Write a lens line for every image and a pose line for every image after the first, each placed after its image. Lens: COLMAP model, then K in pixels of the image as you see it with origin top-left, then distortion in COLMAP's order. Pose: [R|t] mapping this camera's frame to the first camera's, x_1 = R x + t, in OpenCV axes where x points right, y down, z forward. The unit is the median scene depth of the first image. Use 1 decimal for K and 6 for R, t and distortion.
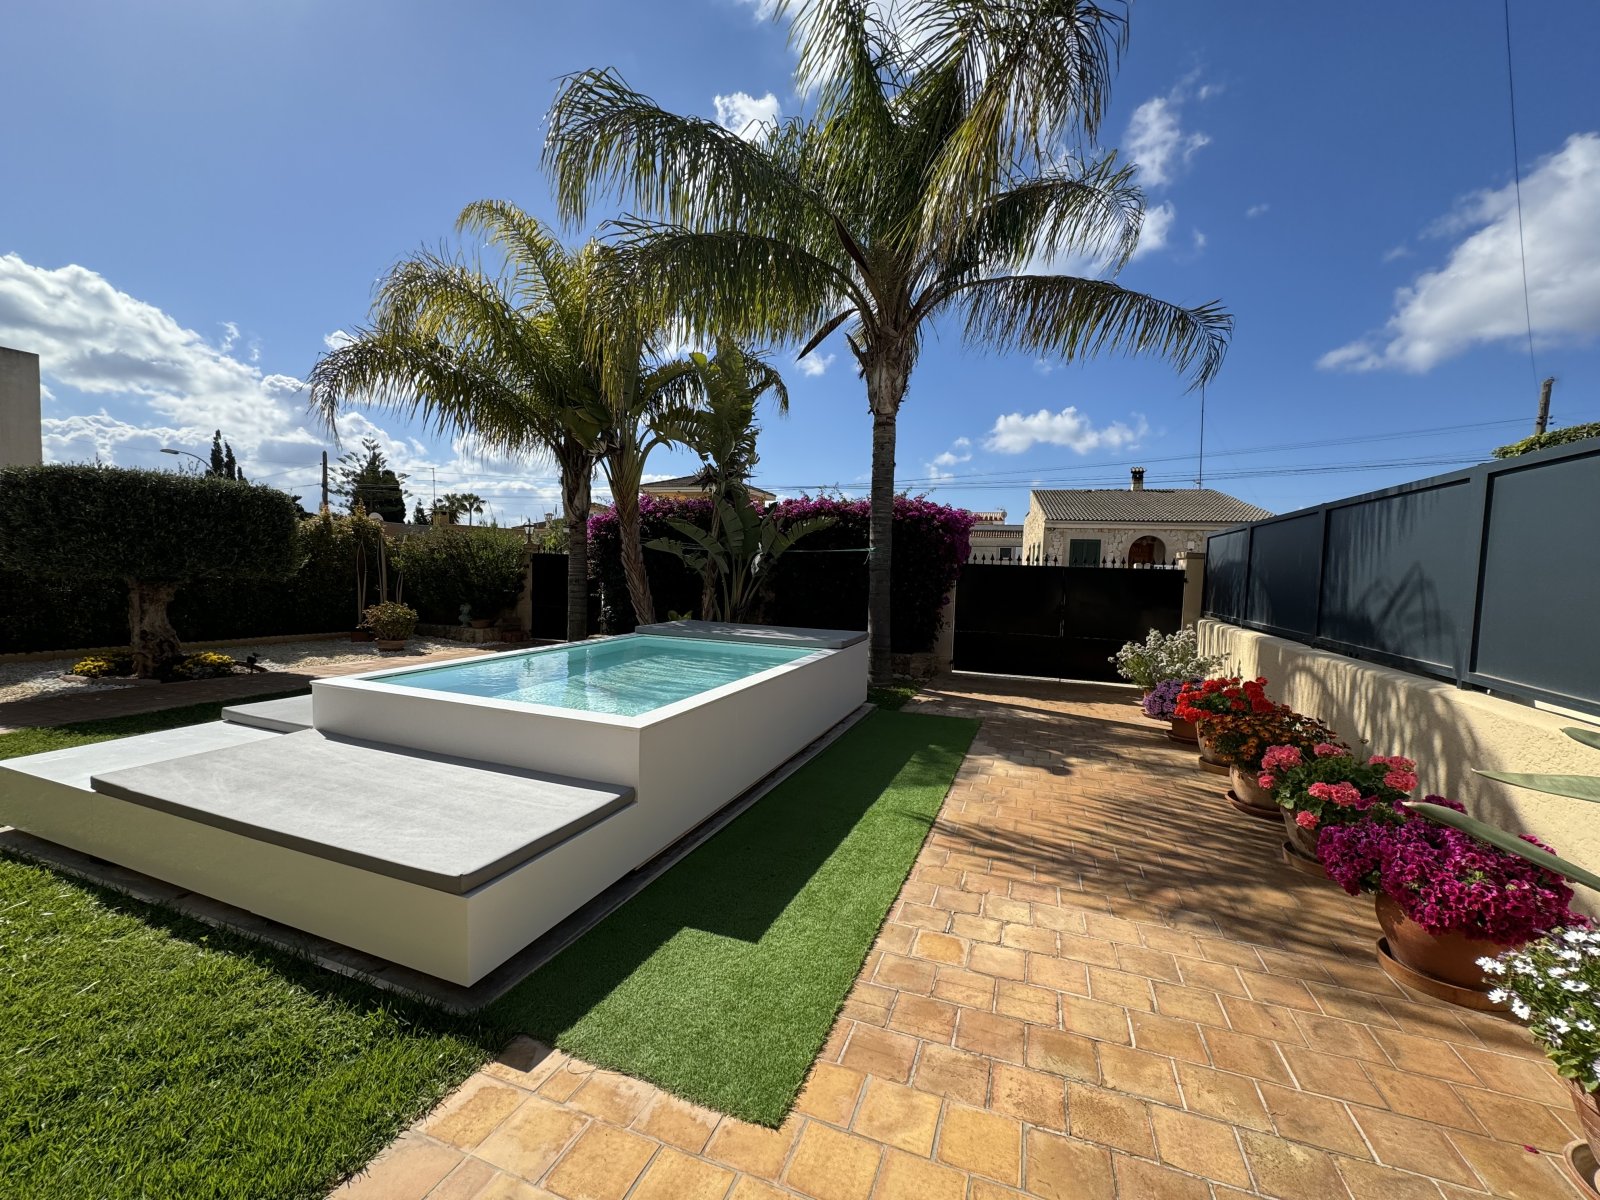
lens RADIAL K [[639.2, 0, 812.7], [0, 639.2, 598.6], [0, 0, 1]] dist [-0.003669, -0.000446]
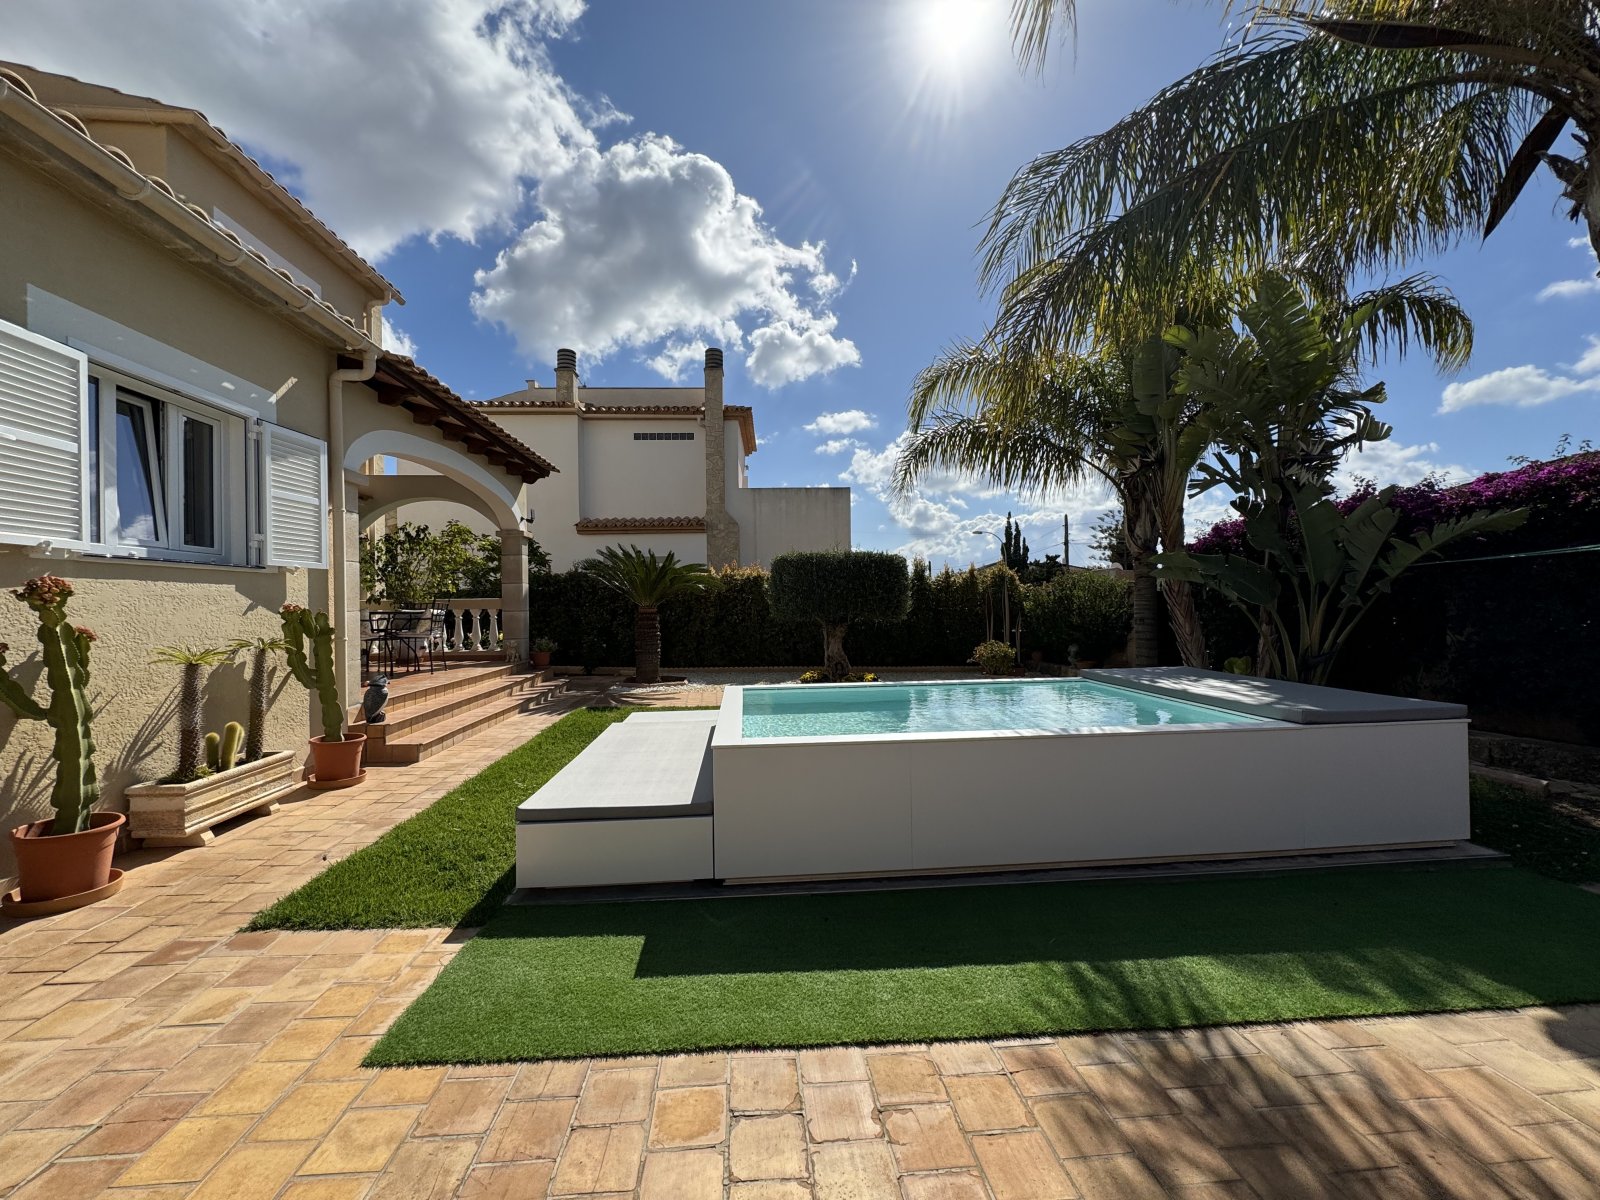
lens RADIAL K [[639.2, 0, 803.1], [0, 639.2, 603.1], [0, 0, 1]] dist [-0.003669, -0.000446]
pose [[0.428264, -0.037888, -0.902859, 0.318482], [-0.020163, 0.998471, -0.051464, 0.005841], [0.903429, 0.040244, 0.426846, 0.276756]]
